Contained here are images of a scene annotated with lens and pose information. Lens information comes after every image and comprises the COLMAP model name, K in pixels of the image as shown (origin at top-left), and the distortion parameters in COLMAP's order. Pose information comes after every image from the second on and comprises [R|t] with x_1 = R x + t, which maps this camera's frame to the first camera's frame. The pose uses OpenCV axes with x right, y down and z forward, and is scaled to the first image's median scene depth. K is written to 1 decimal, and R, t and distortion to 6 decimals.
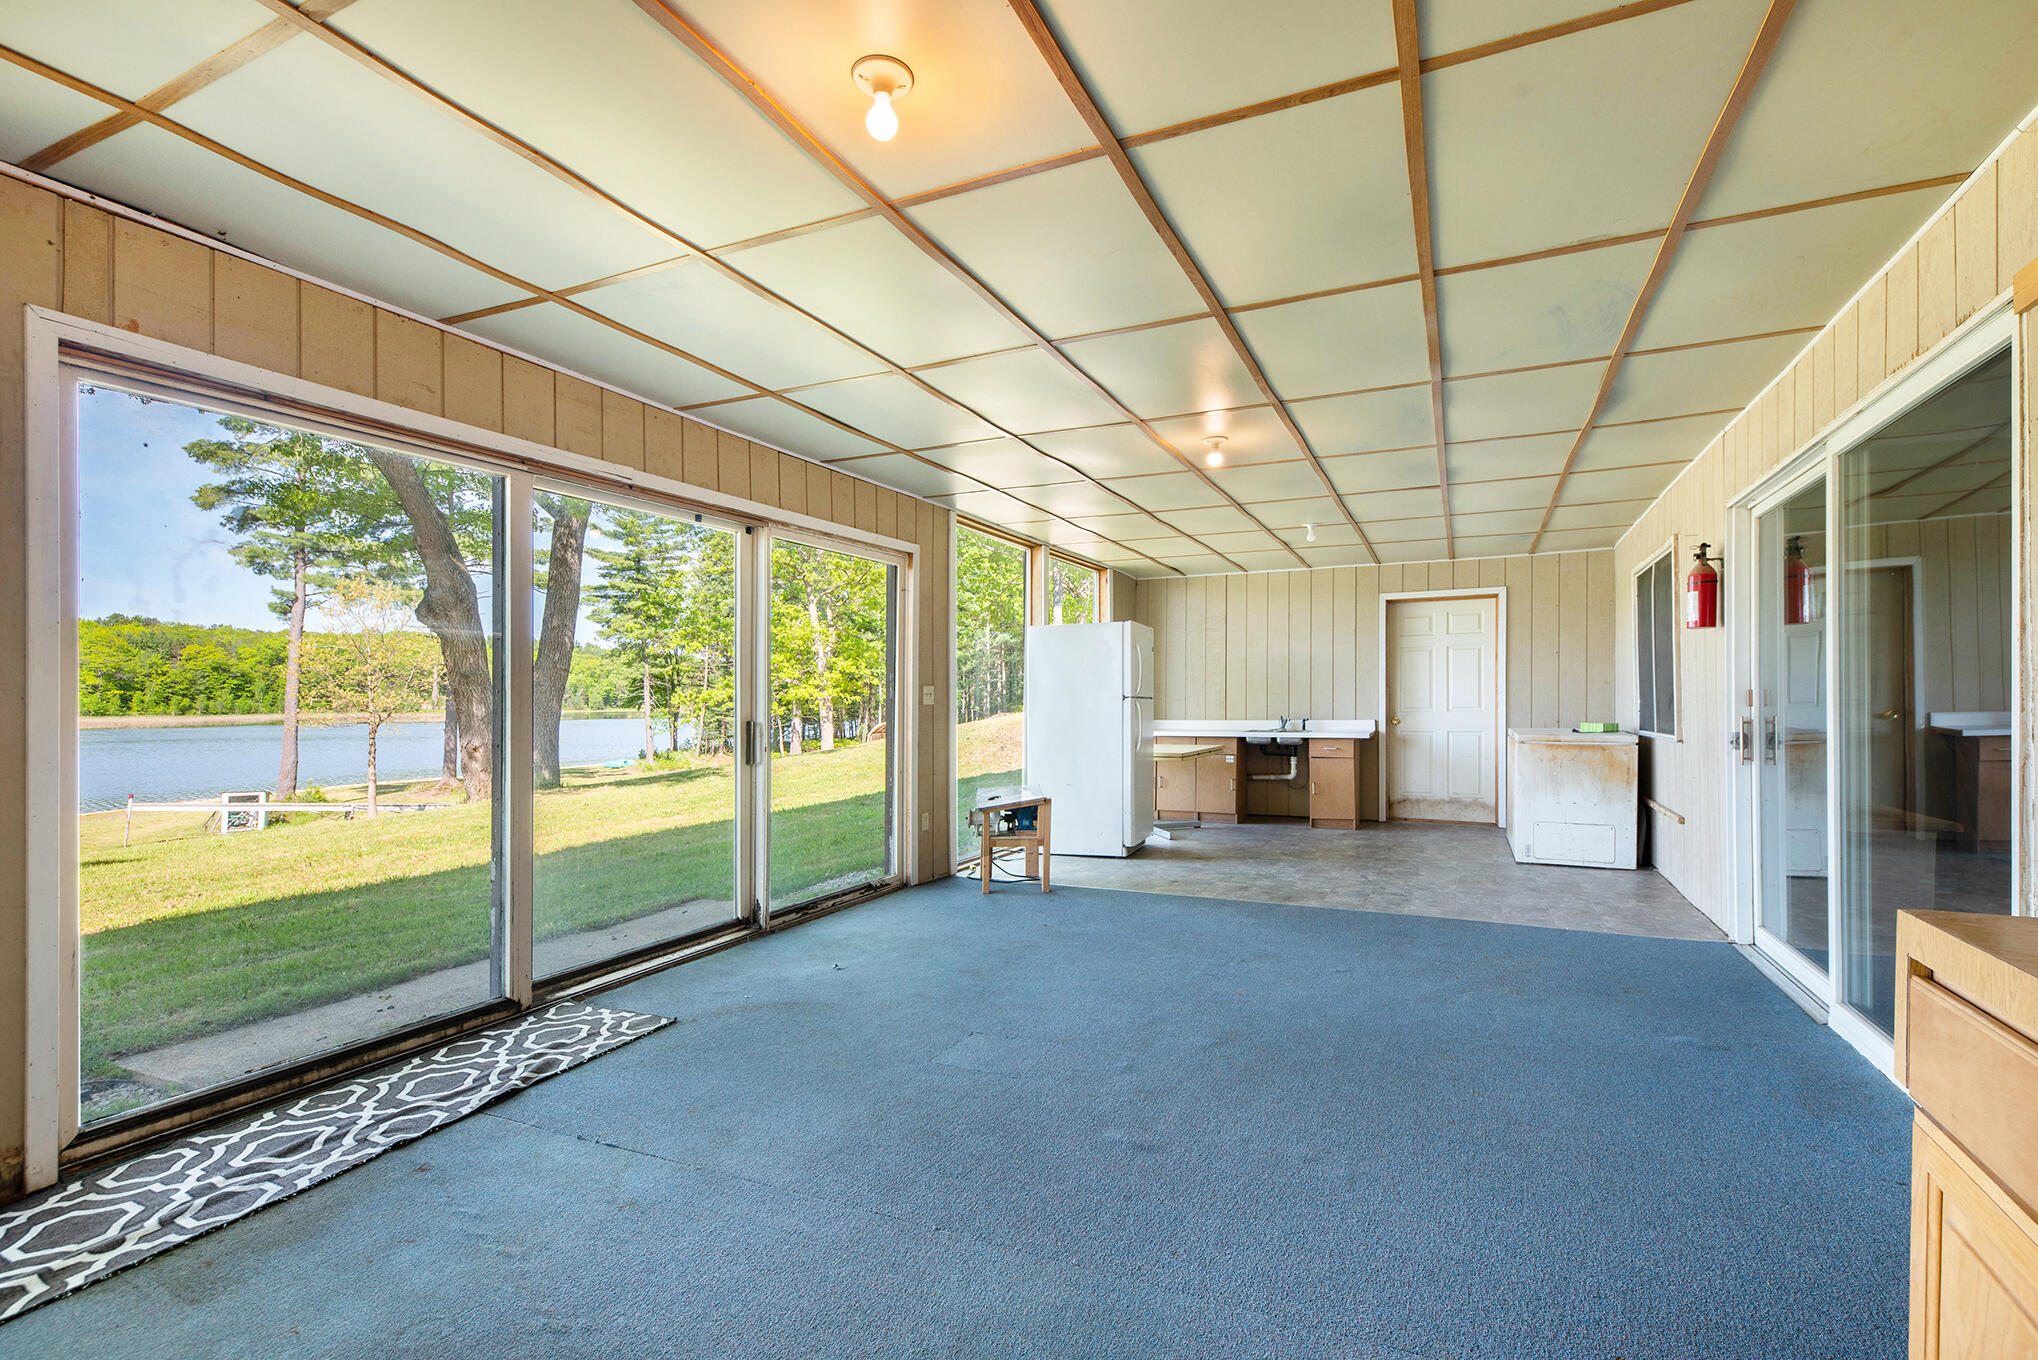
lens RADIAL K [[961.8, 0, 1019.0], [0, 961.8, 680.0], [0, 0, 1]] dist [0.014660, -0.000068]
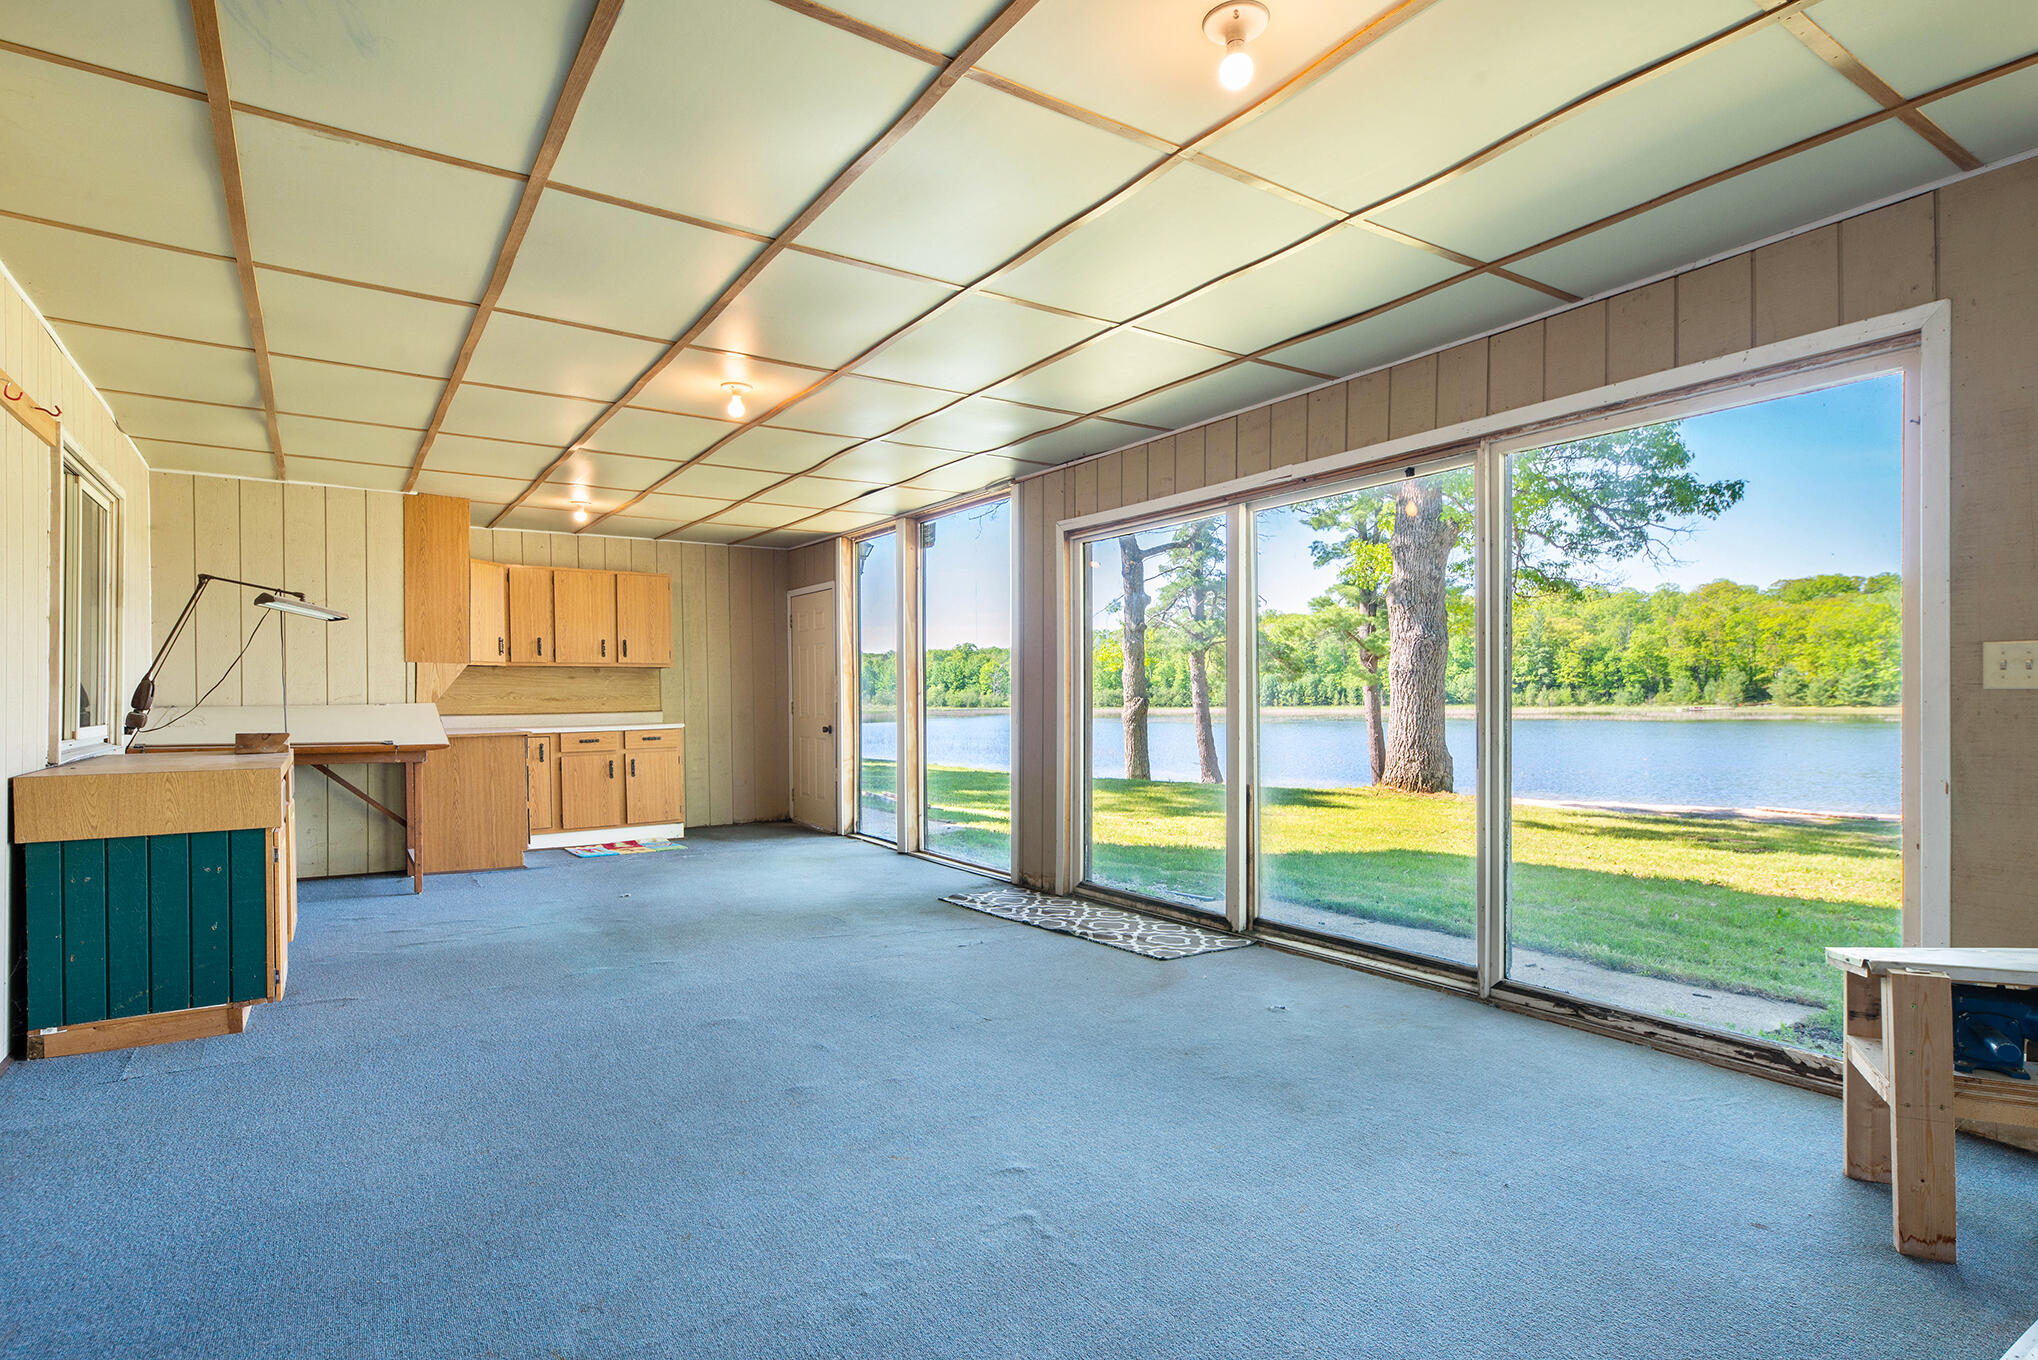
lens RADIAL K [[1027.2, 0, 1019.0], [0, 1027.2, 680.0], [0, 0, 1]] dist [0.002050, 0.000780]
pose [[-0.519174, -0.005249, -0.854652, 0.679866], [0.025624, 0.999436, -0.021705, 0.029434], [0.854284, -0.033168, -0.518747, 1.272765]]
